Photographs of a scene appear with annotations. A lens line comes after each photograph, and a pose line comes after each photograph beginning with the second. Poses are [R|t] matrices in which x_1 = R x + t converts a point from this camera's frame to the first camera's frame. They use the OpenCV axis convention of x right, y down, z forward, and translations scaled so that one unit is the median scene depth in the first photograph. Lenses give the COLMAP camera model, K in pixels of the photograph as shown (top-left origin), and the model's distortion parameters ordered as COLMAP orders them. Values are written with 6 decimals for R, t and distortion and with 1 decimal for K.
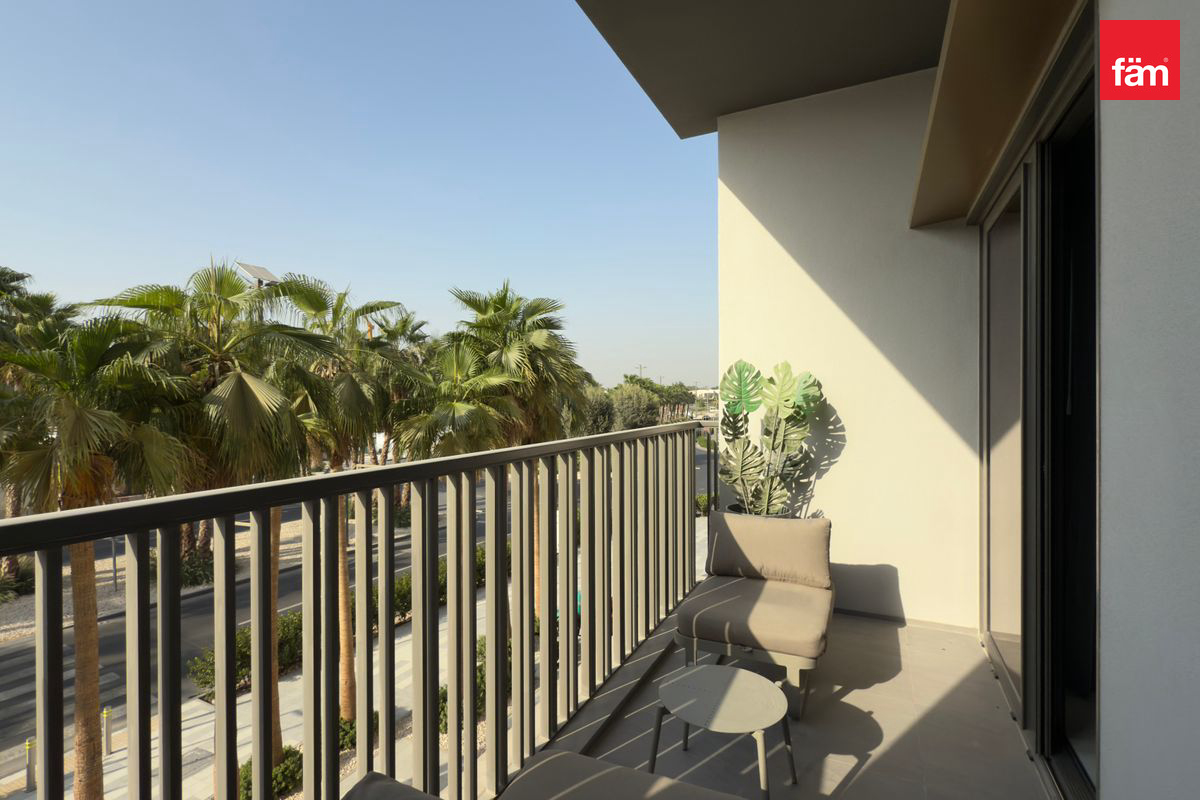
lens RADIAL K [[562.9, 0, 600.3], [0, 562.9, 401.8], [0, 0, 1]] dist [-0.003683, -0.000154]
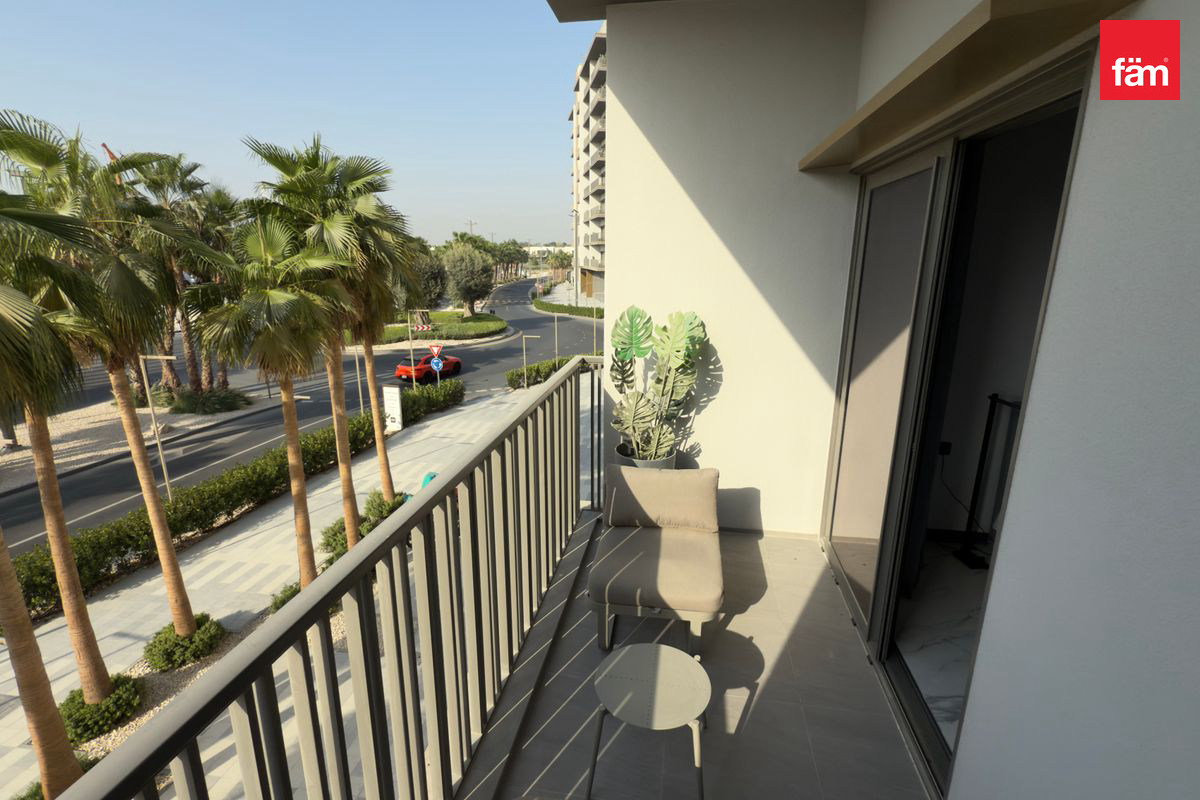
lens RADIAL K [[562.9, 0, 600.3], [0, 562.9, 398.6], [0, 0, 1]] dist [-0.003683, -0.000154]
pose [[0.957601, -0.062279, 0.281284, -0.075899], [-0.007775, 0.970413, 0.241327, -0.135144], [-0.287991, -0.233282, 0.928784, 0.074170]]
